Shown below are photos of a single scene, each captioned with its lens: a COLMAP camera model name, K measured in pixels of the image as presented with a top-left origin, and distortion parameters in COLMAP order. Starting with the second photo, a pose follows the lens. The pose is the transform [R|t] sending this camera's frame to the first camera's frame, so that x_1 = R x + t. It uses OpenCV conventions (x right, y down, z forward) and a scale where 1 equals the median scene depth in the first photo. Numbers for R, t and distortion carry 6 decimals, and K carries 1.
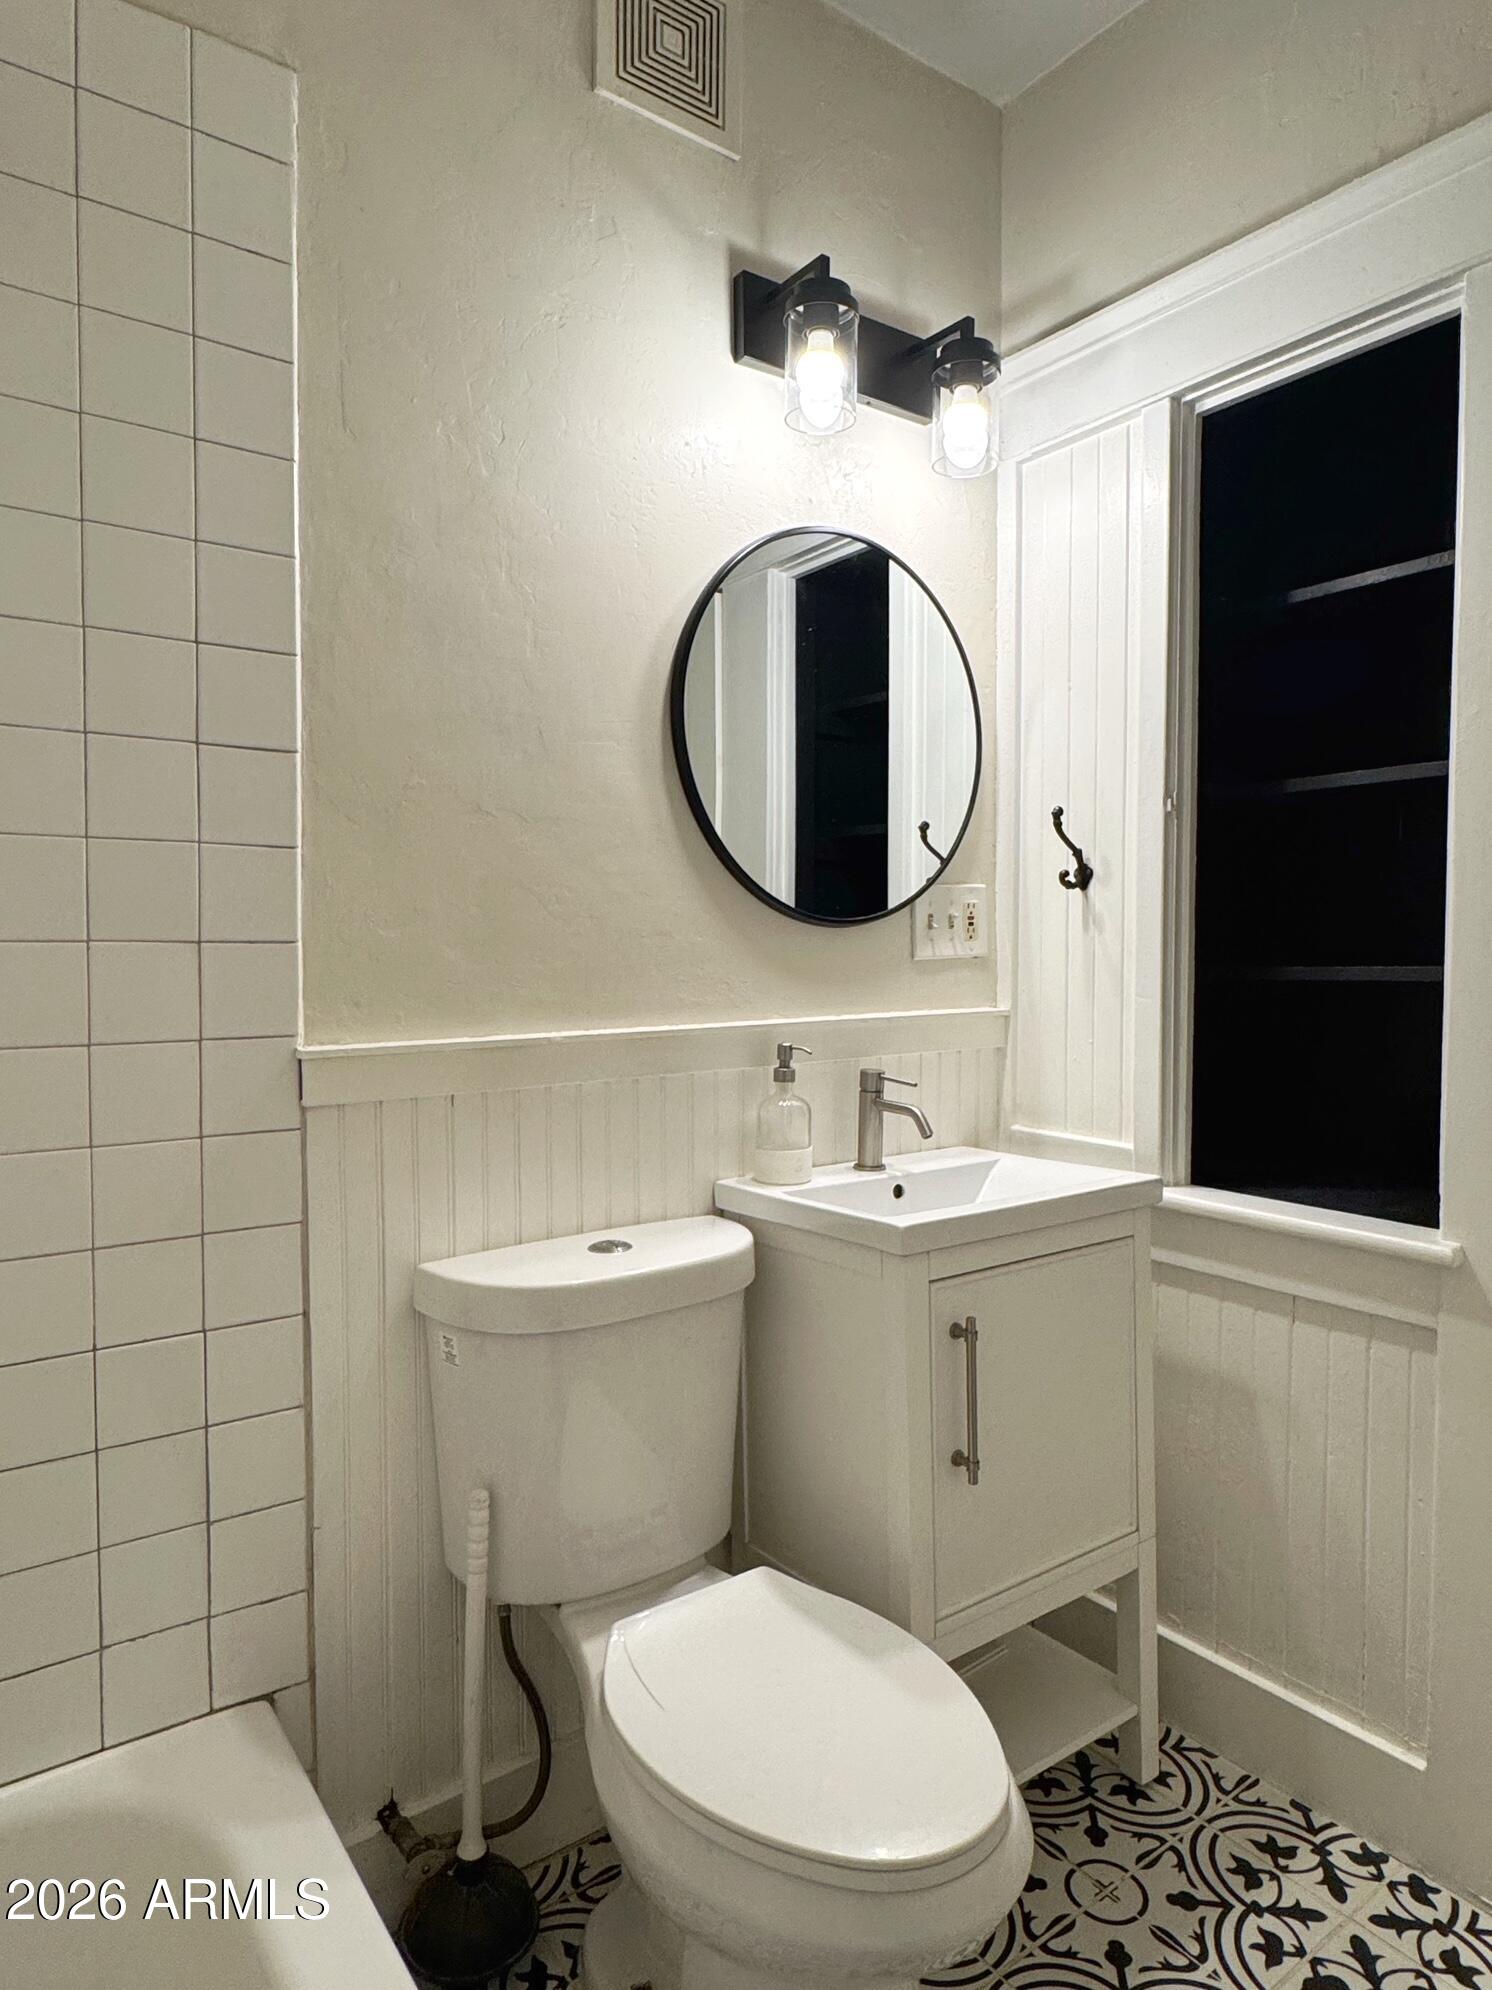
lens RADIAL K [[1190.6, 0, 745.7], [0, 1190.6, 997.1], [0, 0, 1]] dist [-0.004701, -0.000601]
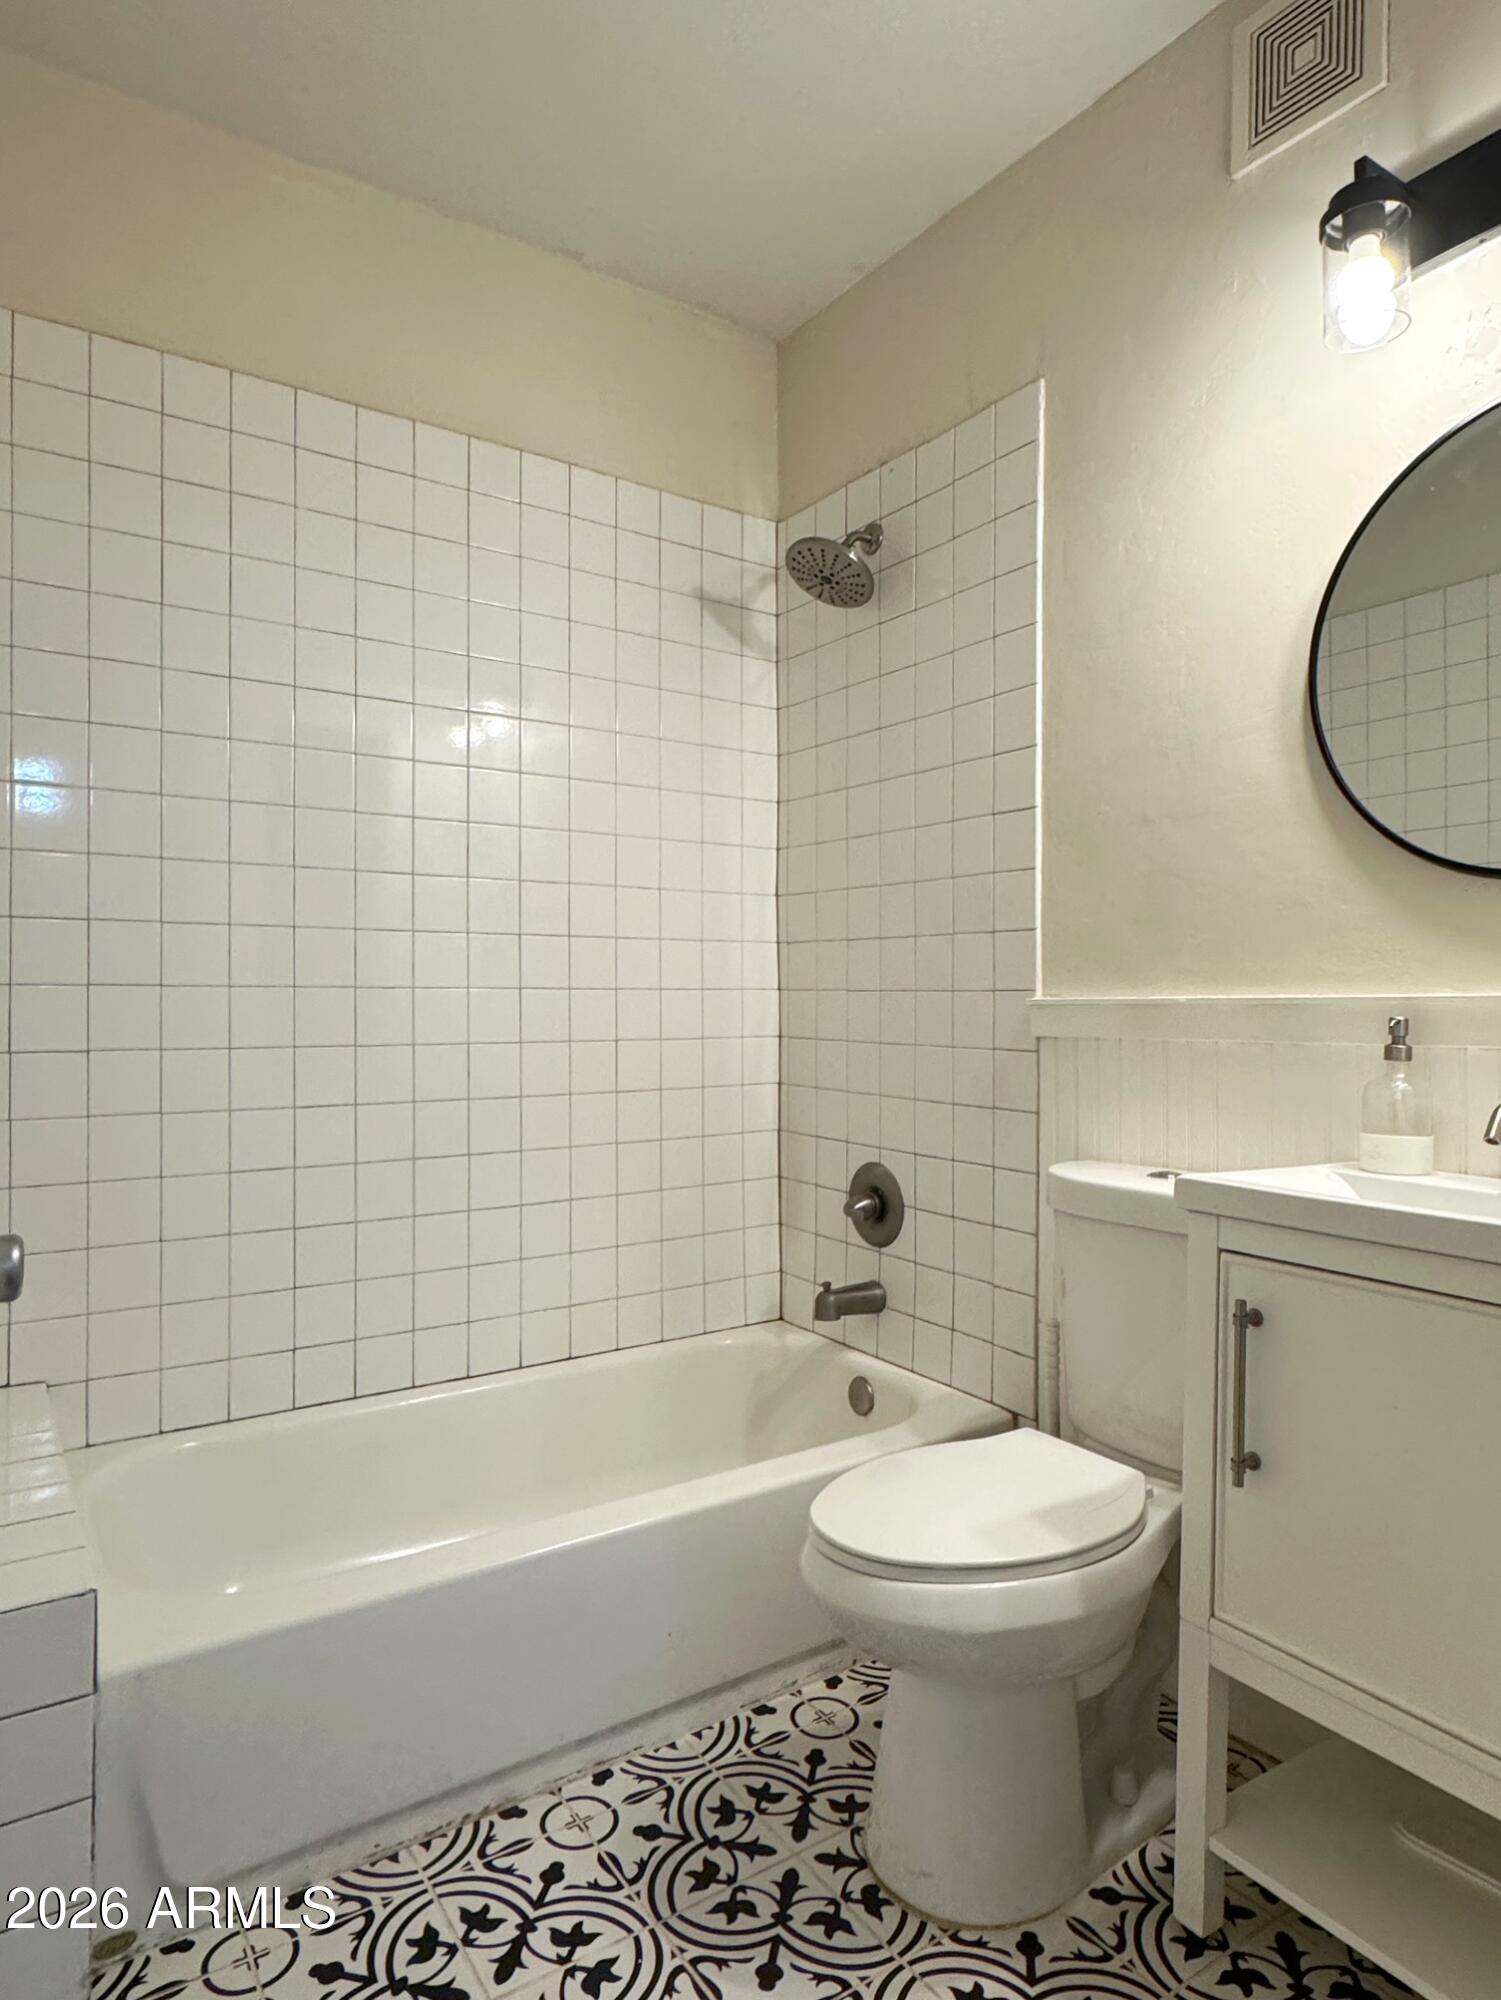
lens RADIAL K [[1196.6, 0, 750.2], [0, 1196.6, 1000.3], [0, 0, 1]] dist [-0.004701, -0.000601]
pose [[-0.028844, 0.002472, -0.999581, 1.042534], [-0.044780, 0.998990, 0.003763, 0.049478], [0.998580, 0.044869, -0.028704, 0.597997]]
